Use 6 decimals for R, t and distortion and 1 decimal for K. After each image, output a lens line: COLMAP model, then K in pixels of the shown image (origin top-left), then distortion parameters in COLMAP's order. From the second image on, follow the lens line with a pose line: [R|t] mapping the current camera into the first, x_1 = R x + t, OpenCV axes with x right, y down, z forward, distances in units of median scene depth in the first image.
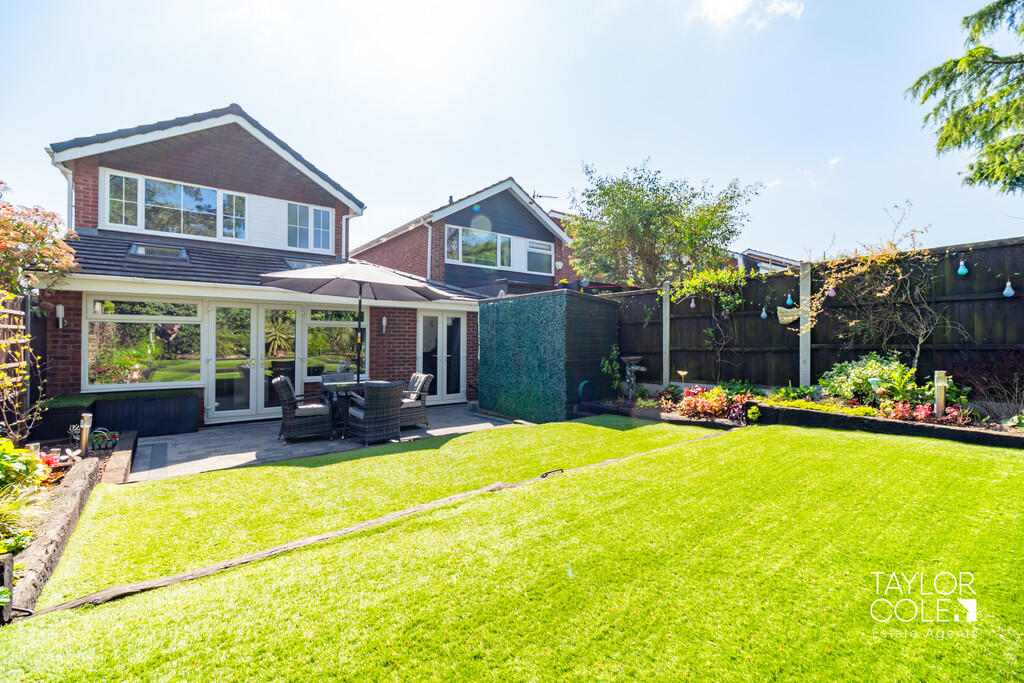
lens RADIAL K [[445.8, 0, 512.2], [0, 445.8, 339.4], [0, 0, 1]] dist [-0.006233, -0.000404]
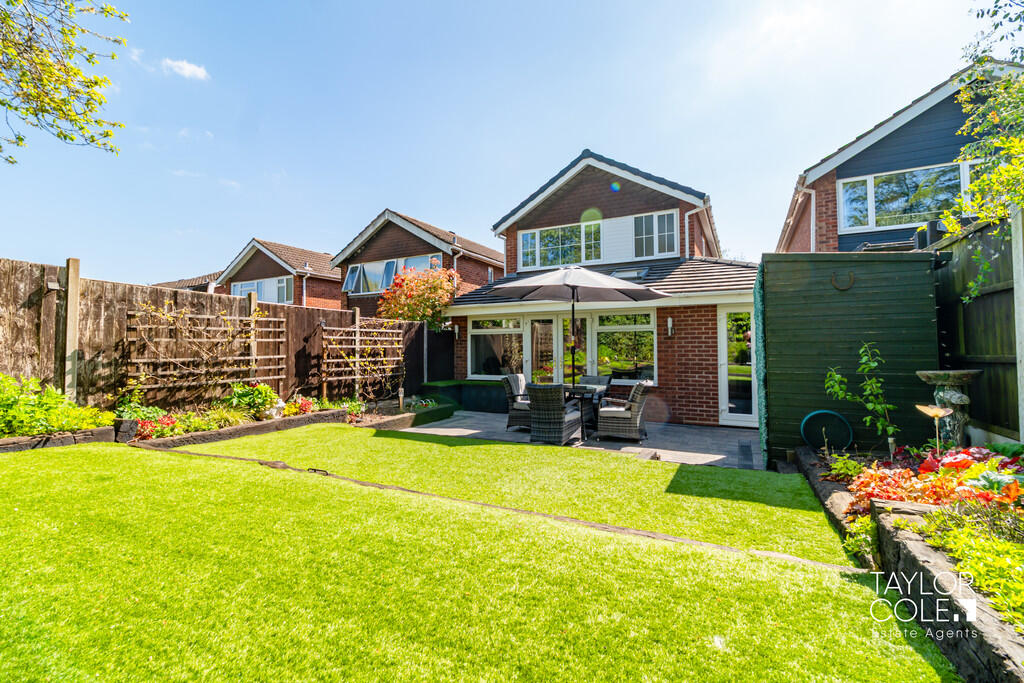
lens RADIAL K [[445.8, 0, 513.9], [0, 445.8, 341.0], [0, 0, 1]] dist [-0.006233, -0.000404]
pose [[0.413004, -0.020518, -0.910498, 0.391100], [0.009750, 0.999789, -0.018107, 0.009427], [0.910677, -0.001399, 0.413116, 0.329486]]
